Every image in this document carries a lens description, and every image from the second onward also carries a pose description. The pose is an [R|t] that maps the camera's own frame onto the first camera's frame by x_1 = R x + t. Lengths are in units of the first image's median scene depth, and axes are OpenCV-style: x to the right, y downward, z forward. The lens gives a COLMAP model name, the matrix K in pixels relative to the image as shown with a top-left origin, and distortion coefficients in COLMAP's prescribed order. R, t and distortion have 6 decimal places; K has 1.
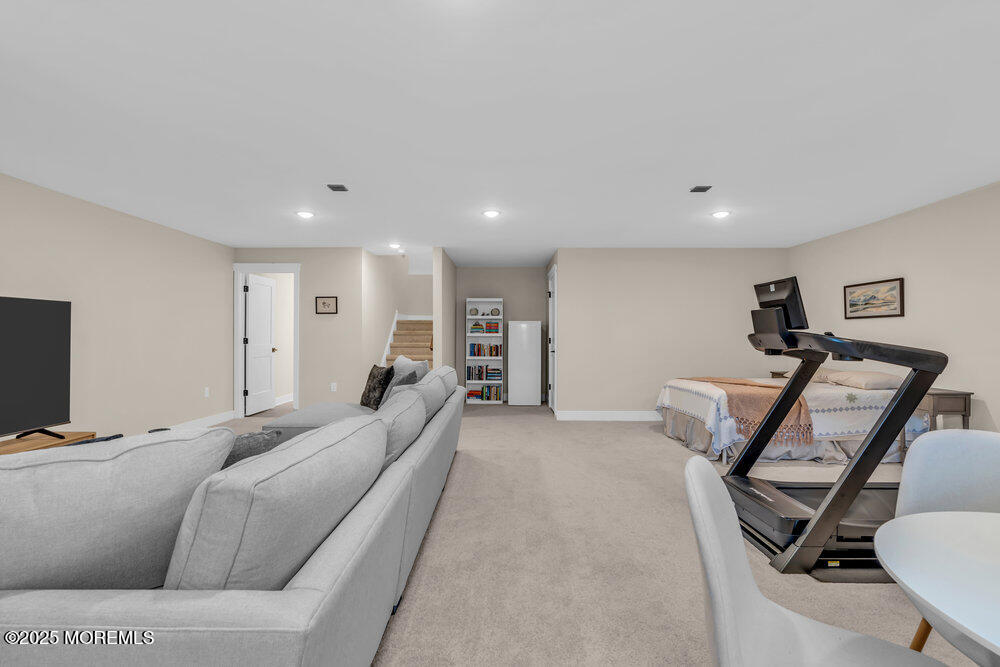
lens RADIAL K [[447.7, 0, 502.3], [0, 447.7, 334.5], [0, 0, 1]] dist [-0.006075, 0.001105]
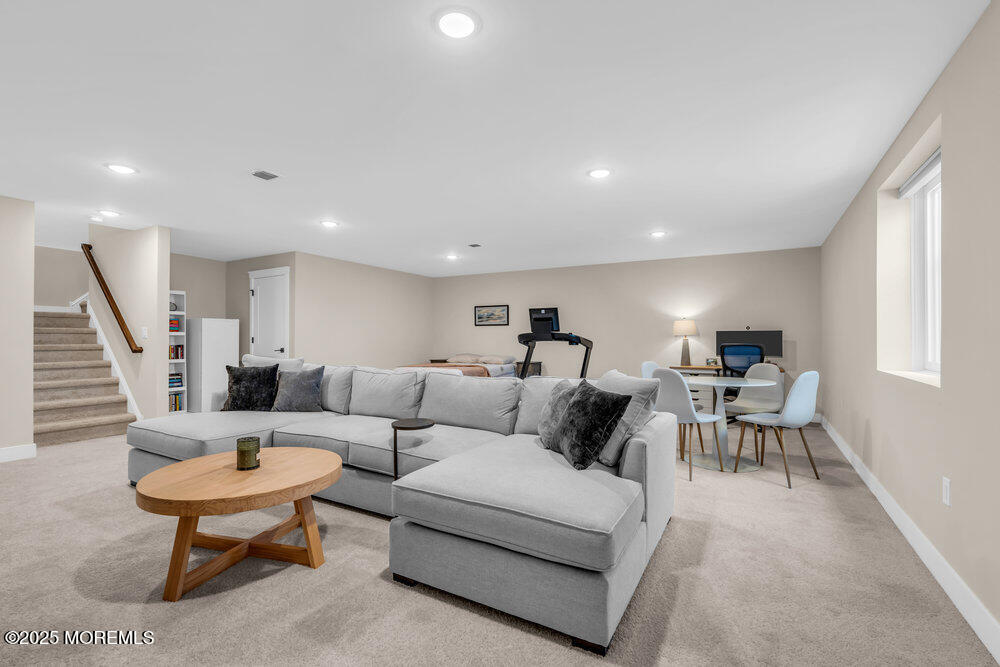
lens RADIAL K [[447.7, 0, 502.3], [0, 447.7, 334.5], [0, 0, 1]] dist [-0.006075, 0.001105]
pose [[0.492521, 0.005885, 0.870281, -0.729743], [-0.002461, 0.999983, -0.005369, 0.008503], [-0.870297, 0.000503, 0.492526, 0.076872]]
